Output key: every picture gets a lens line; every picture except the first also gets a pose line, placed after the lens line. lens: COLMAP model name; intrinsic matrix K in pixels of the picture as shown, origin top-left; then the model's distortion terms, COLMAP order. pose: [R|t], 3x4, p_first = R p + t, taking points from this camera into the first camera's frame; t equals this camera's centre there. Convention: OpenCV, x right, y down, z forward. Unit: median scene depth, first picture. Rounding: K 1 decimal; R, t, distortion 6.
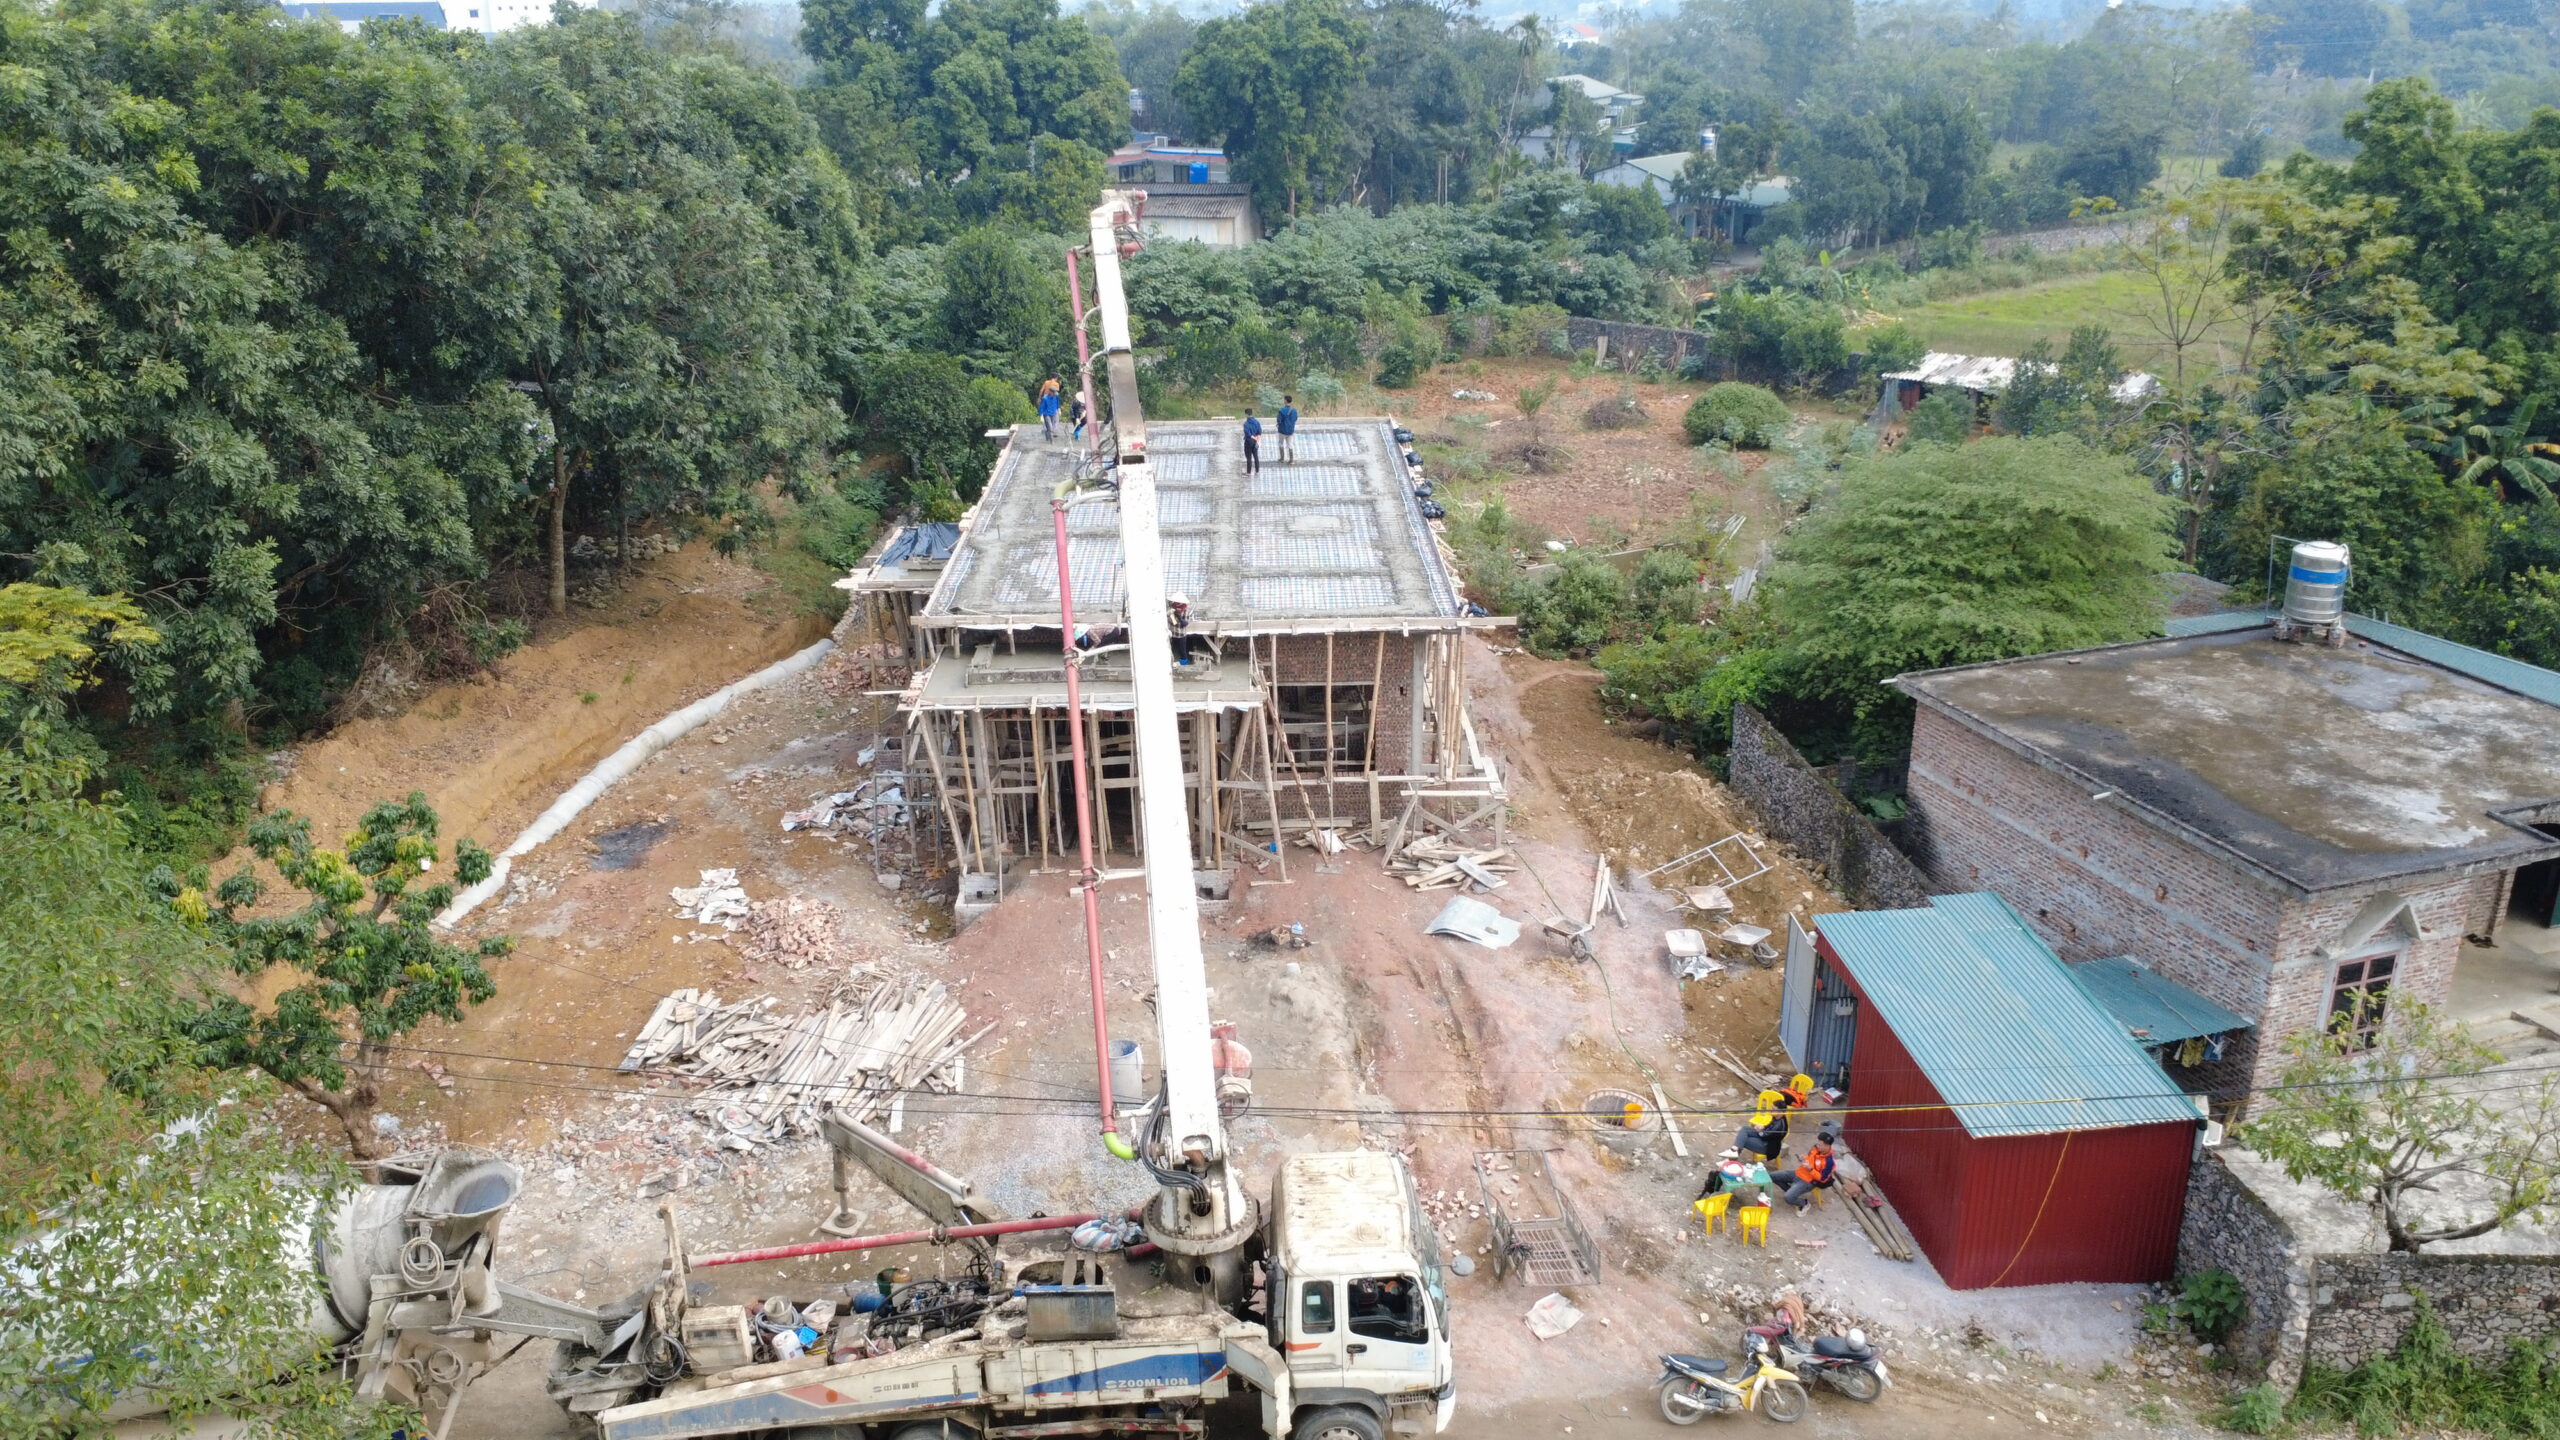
lens RADIAL K [[1940.8, 0, 1280.0], [0, 1940.8, 720.0], [0, 0, 1]] dist [0.009025, -0.003351]
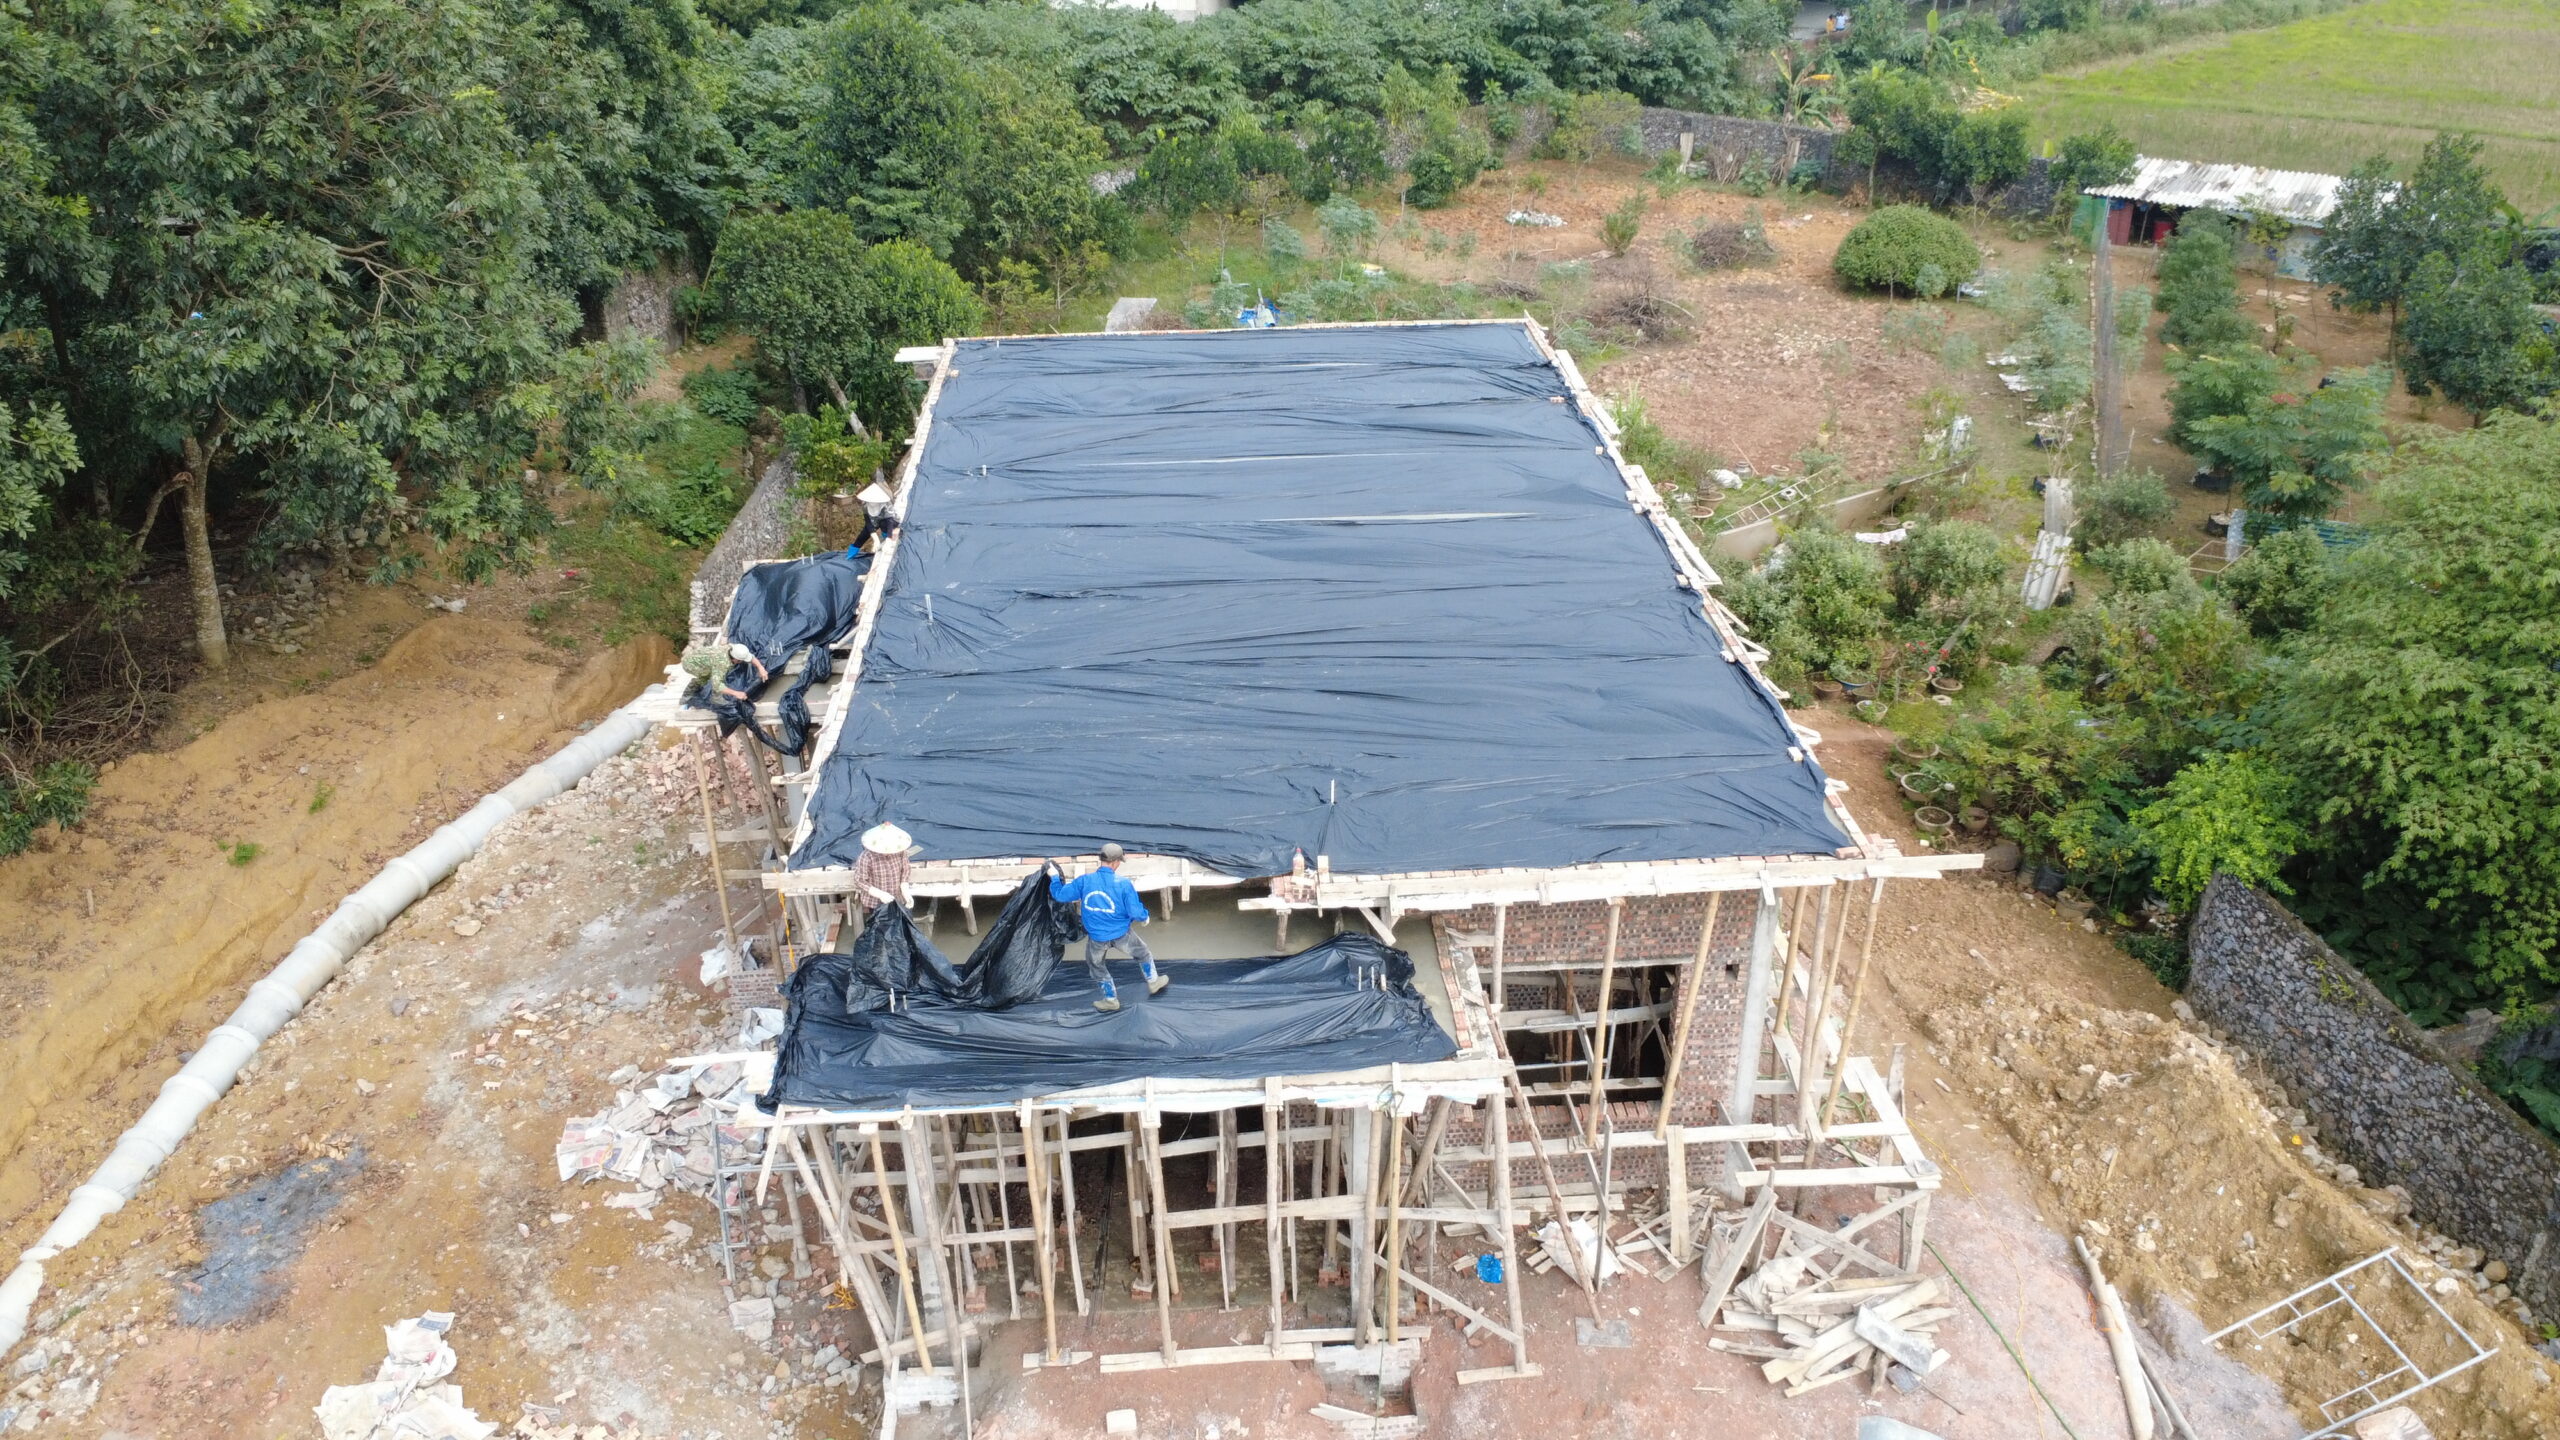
lens RADIAL K [[1931.2, 0, 1280.0], [0, 1931.2, 720.0], [0, 0, 1]] dist [0.011592, -0.012940]
pose [[0.999009, -0.022994, 0.038114, -0.033905], [0.018220, 0.992464, 0.121174, -0.065919], [-0.040613, -0.120359, 0.991899, 0.227196]]
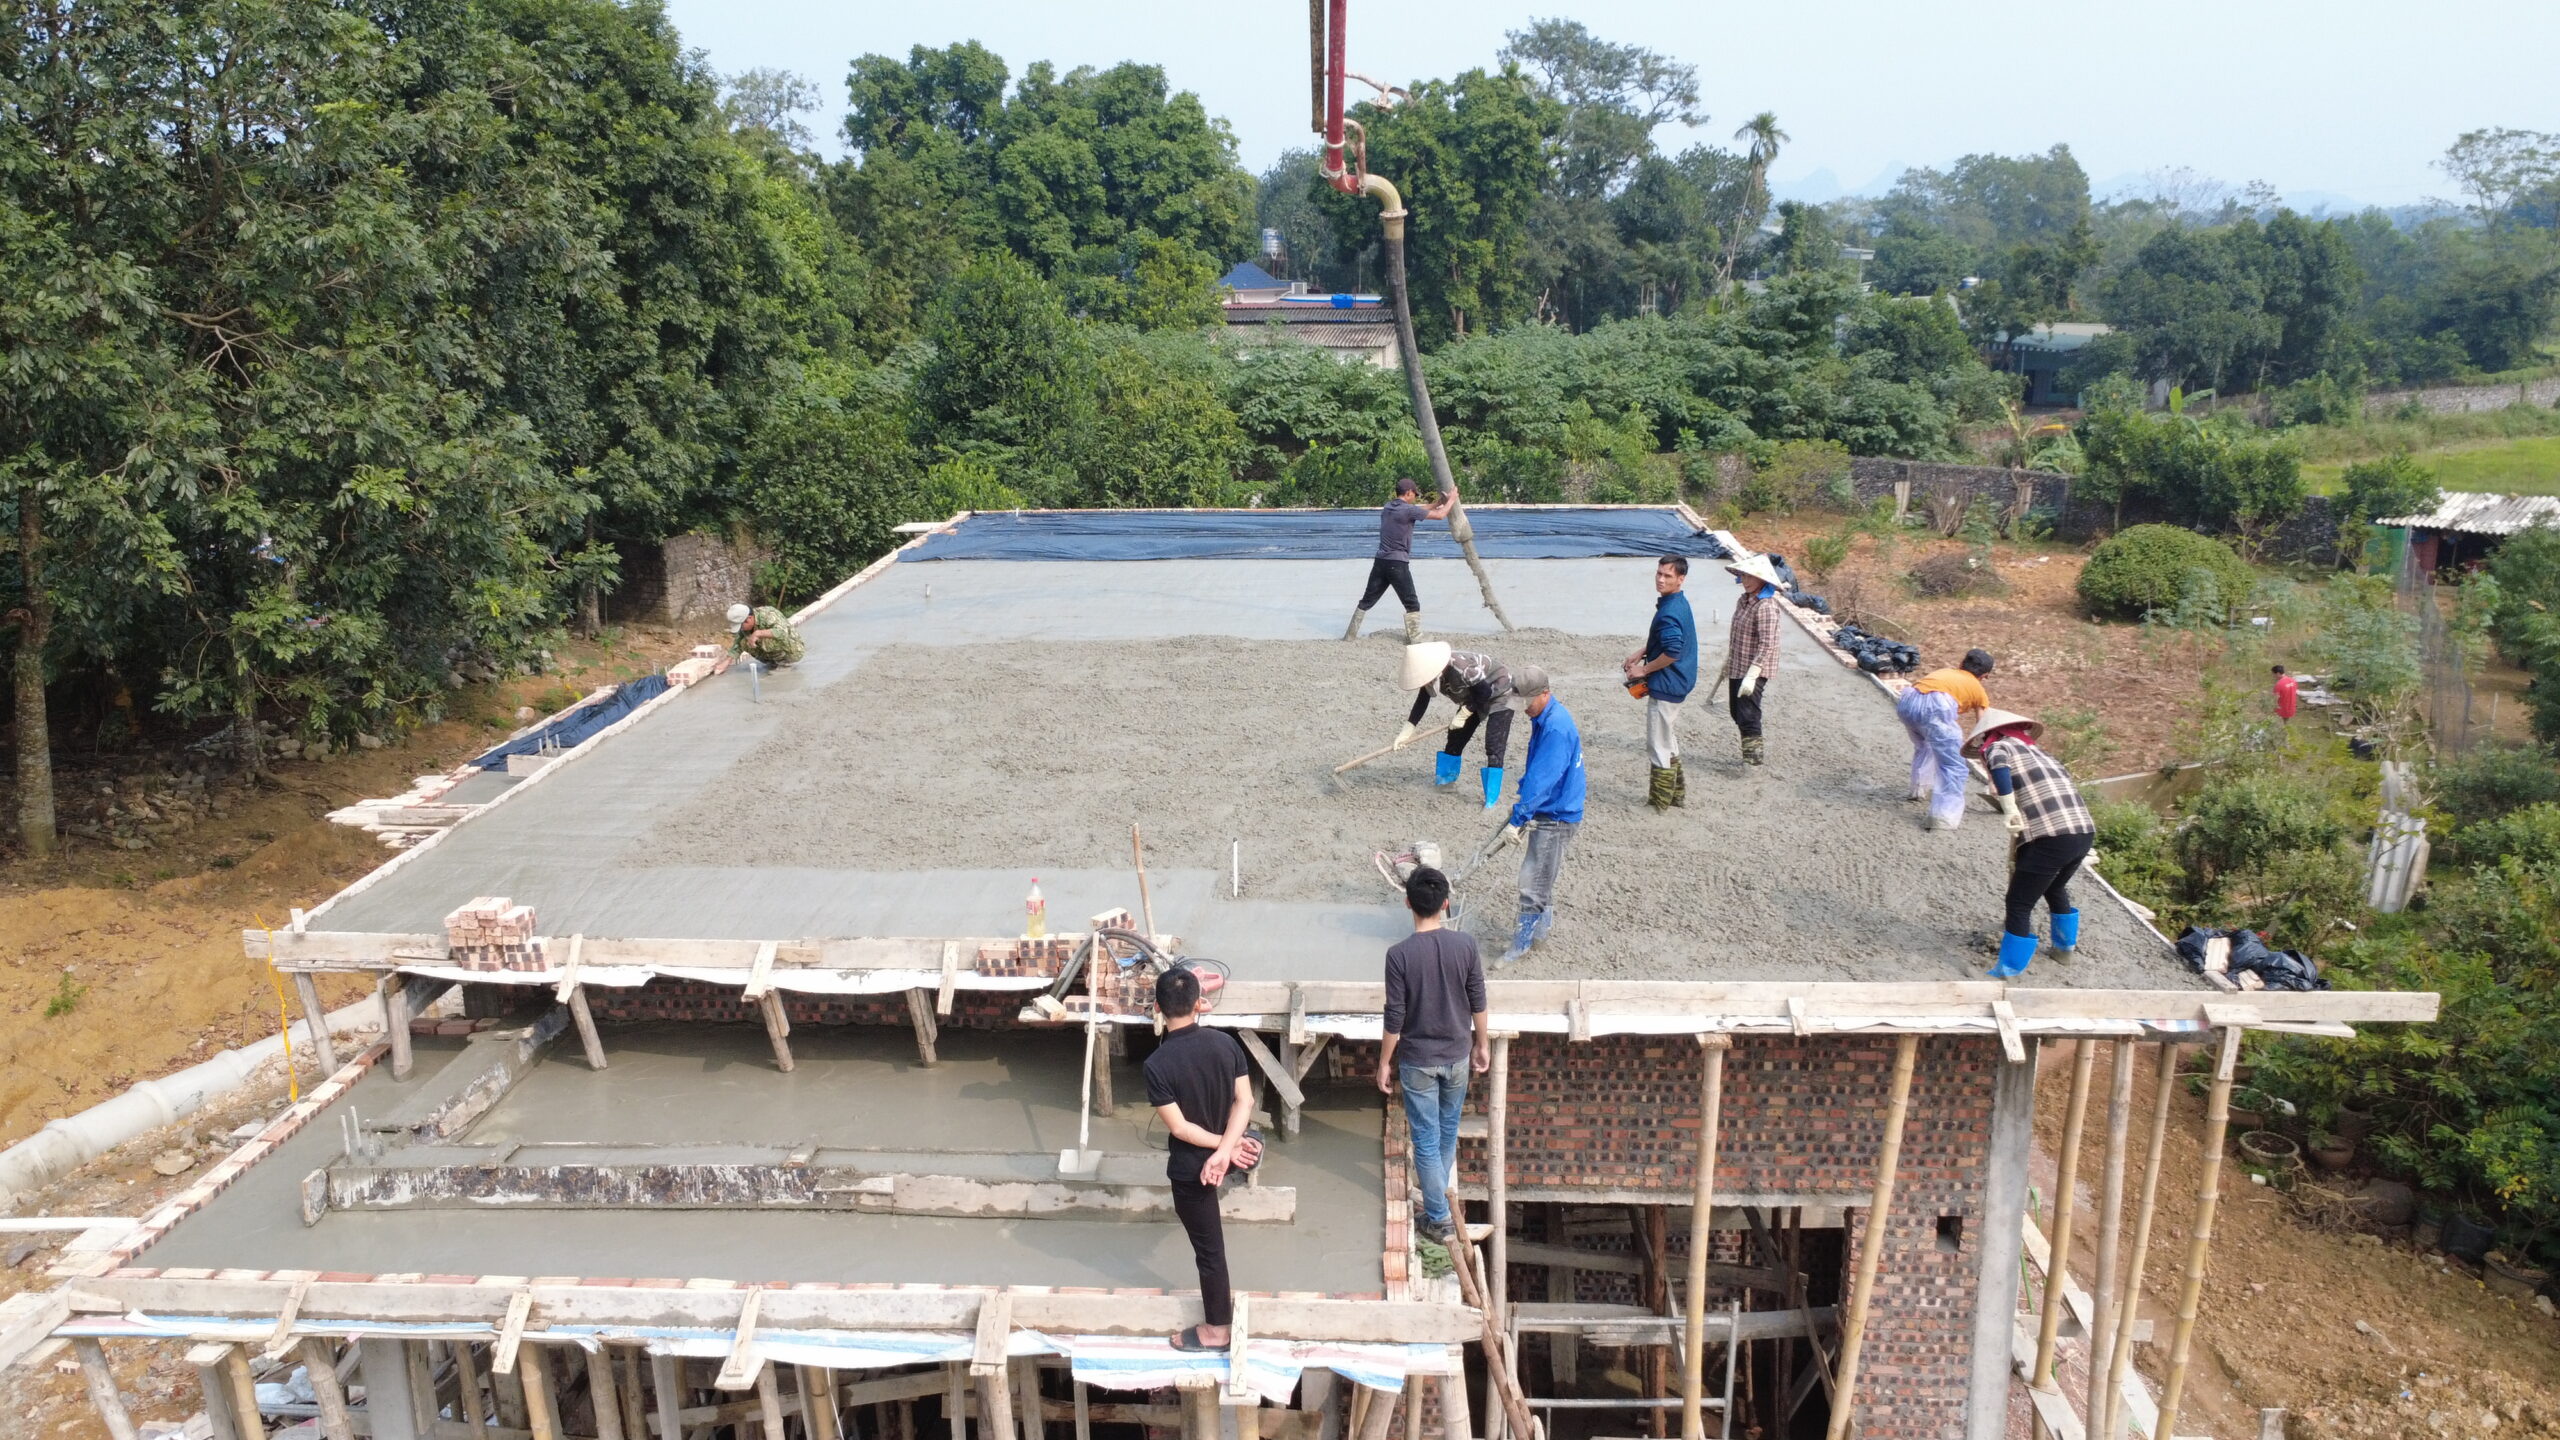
lens RADIAL K [[1931.2, 0, 1280.0], [0, 1931.2, 720.0], [0, 0, 1]] dist [0.011592, -0.012940]
pose [[0.997041, 0.015740, -0.075238, -0.006264], [-0.024603, 0.992664, -0.118373, -0.023935], [0.072823, 0.119874, 0.990115, 0.318615]]
